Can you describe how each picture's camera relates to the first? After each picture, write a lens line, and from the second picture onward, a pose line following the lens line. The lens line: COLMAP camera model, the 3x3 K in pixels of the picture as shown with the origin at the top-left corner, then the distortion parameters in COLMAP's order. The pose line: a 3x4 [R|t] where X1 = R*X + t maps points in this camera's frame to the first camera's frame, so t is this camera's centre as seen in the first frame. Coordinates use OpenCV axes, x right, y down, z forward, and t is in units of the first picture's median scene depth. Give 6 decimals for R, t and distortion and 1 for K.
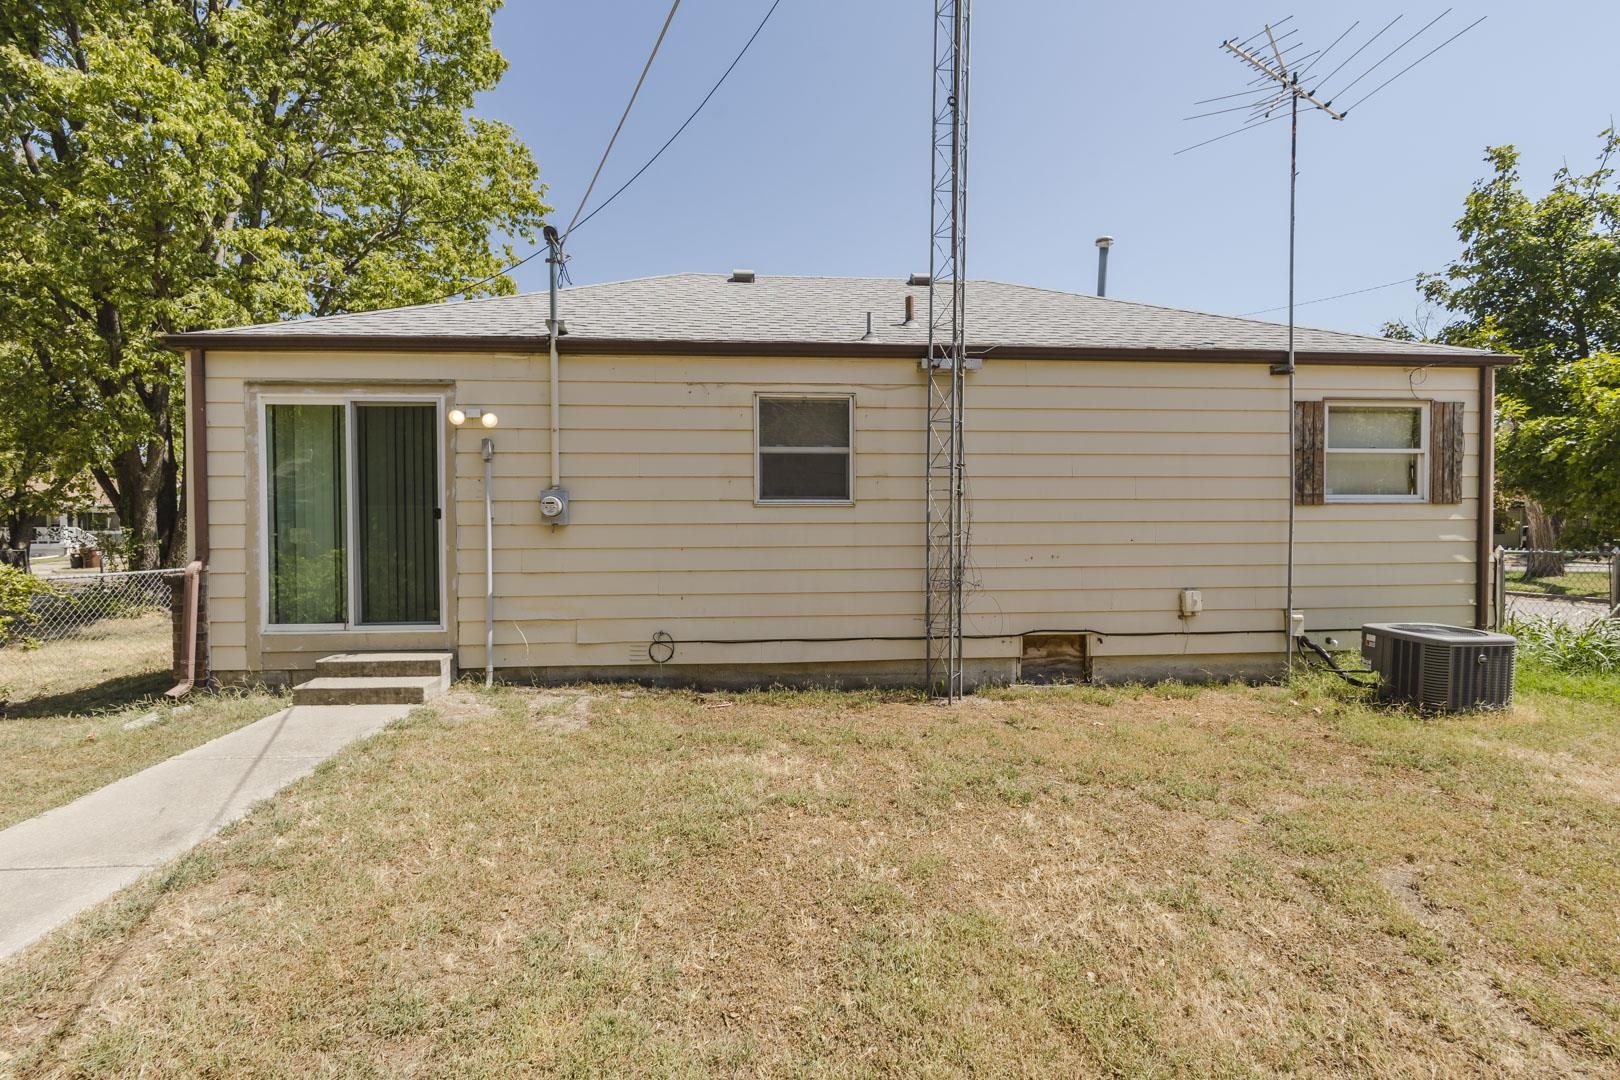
lens RADIAL K [[696.7, 0, 774.1], [0, 696.7, 540.6], [0, 0, 1]] dist [-0.008677, 0.000164]
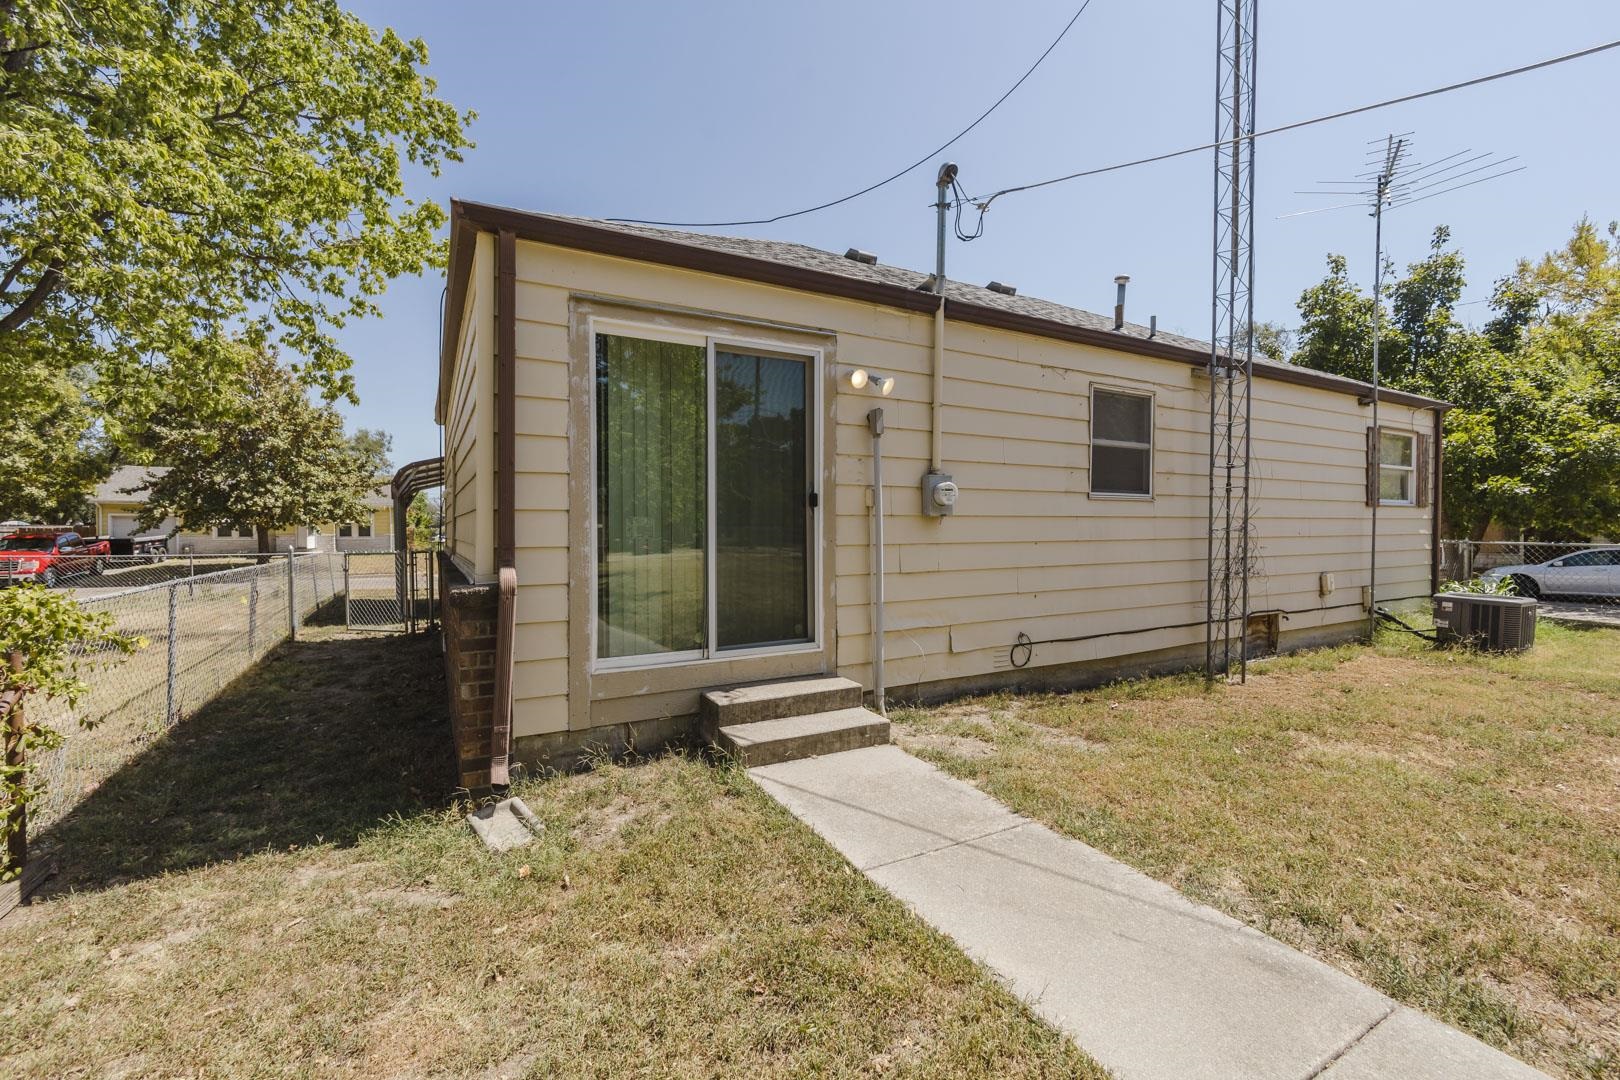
lens RADIAL K [[696.7, 0, 802.7], [0, 696.7, 532.2], [0, 0, 1]] dist [-0.008677, 0.000164]
pose [[0.902780, -0.000410, 0.430102, -0.817208], [0.005681, 0.999924, -0.010971, 0.006131], [-0.430064, 0.012348, 0.902714, 0.295026]]
